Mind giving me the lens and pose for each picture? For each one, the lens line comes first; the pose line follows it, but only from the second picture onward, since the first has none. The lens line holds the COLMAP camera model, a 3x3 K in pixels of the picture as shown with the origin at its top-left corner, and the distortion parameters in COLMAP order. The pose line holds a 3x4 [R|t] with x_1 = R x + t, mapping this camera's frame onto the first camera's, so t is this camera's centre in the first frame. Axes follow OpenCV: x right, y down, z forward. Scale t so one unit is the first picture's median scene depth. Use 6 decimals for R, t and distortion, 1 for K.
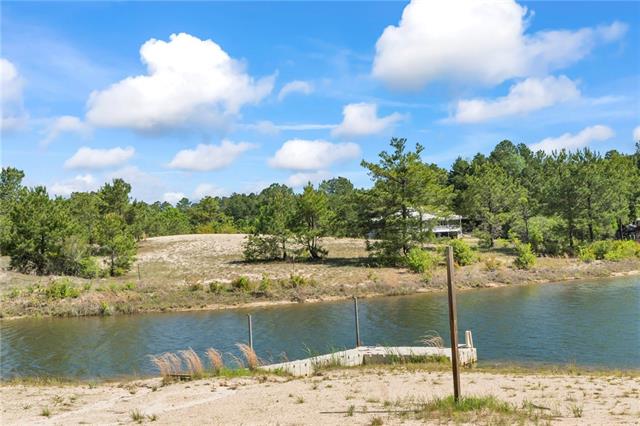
lens RADIAL K [[905.6, 0, 339.1], [0, 905.6, 226.0], [0, 0, 1]] dist [0.010828, 0.000000]
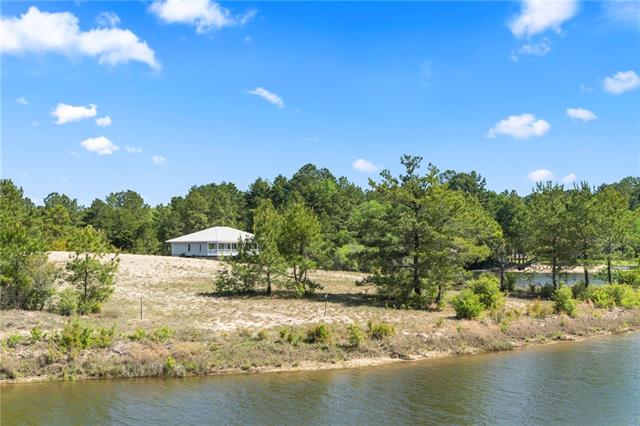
lens RADIAL K [[905.6, 0, 317.3], [0, 905.6, 215.3], [0, 0, 1]] dist [0.010828, 0.000000]
pose [[0.958031, 0.057635, 0.280810, -0.253441], [-0.048300, 0.998029, -0.040056, -0.002877], [-0.282565, 0.024812, 0.958927, 0.207227]]
